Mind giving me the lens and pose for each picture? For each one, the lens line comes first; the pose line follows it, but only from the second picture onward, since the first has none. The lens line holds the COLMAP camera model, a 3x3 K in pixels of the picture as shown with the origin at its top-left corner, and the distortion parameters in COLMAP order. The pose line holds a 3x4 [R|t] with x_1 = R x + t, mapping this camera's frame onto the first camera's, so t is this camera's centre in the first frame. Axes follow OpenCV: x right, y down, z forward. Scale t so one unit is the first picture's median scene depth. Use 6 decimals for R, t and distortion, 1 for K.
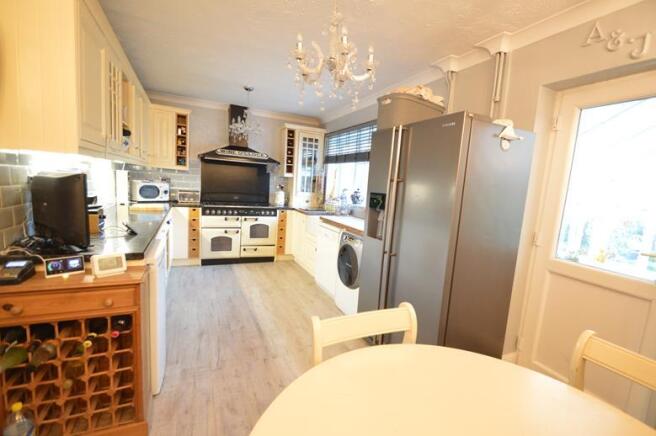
lens RADIAL K [[289.7, 0, 329.7], [0, 289.7, 221.2], [0, 0, 1]] dist [0.001190, -0.000238]
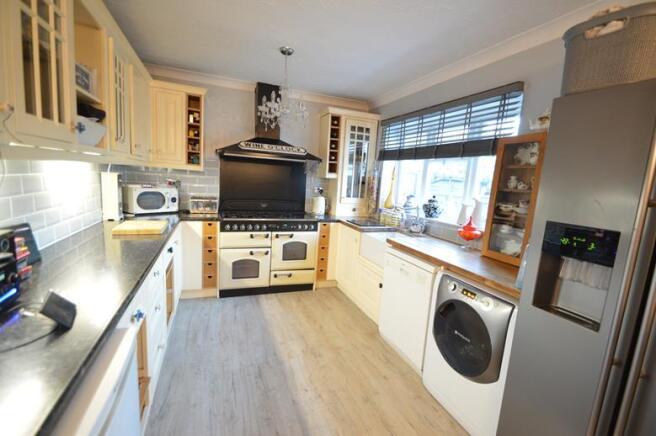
lens RADIAL K [[289.7, 0, 329.7], [0, 289.7, 221.2], [0, 0, 1]] dist [0.001190, -0.000238]
pose [[0.997871, 0.008024, -0.064720, -0.110226], [-0.007021, 0.999852, 0.015714, -0.059084], [0.064837, -0.015226, 0.997780, 0.270466]]
